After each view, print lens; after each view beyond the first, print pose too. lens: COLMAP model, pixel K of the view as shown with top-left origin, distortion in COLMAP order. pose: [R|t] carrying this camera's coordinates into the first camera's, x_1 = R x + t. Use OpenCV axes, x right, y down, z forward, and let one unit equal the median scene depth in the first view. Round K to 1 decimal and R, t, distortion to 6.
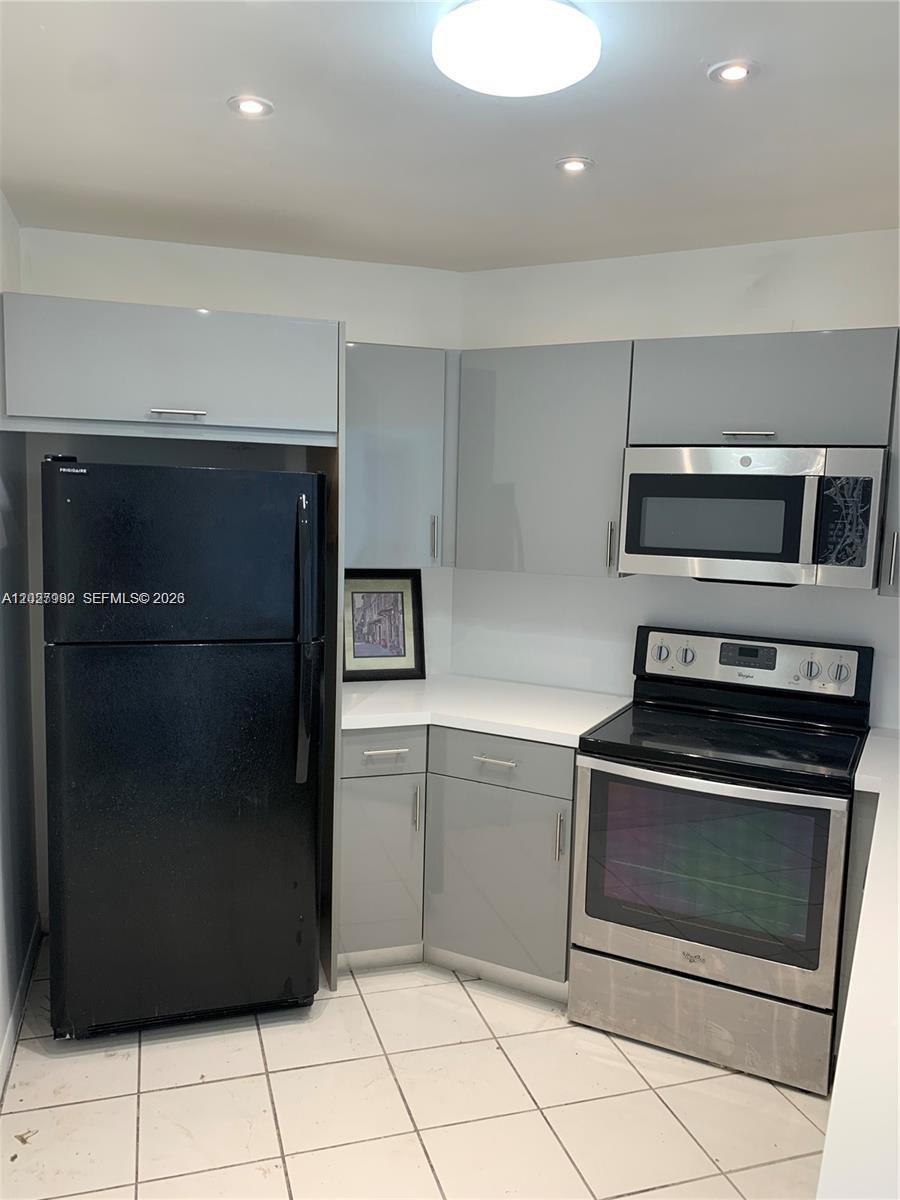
lens RADIAL K [[937.0, 0, 448.6], [0, 937.0, 599.1], [0, 0, 1]] dist [0.017626, 0.011272]
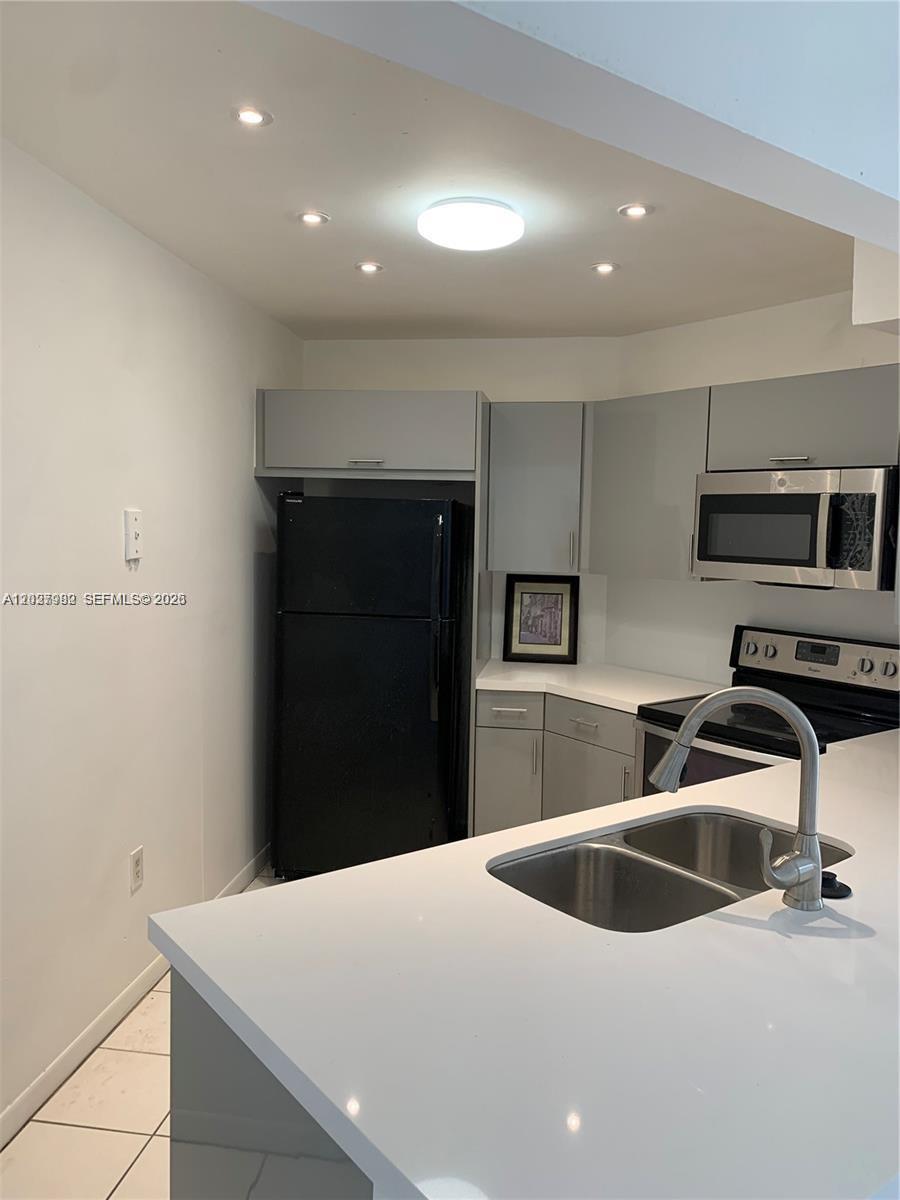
lens RADIAL K [[937.0, 0, 451.6], [0, 937.0, 601.6], [0, 0, 1]] dist [0.017626, 0.011272]
pose [[0.898790, 0.025085, -0.437660, 0.425030], [-0.038378, 0.999031, -0.021554, 0.041244], [0.436695, 0.036169, 0.898882, -0.221437]]
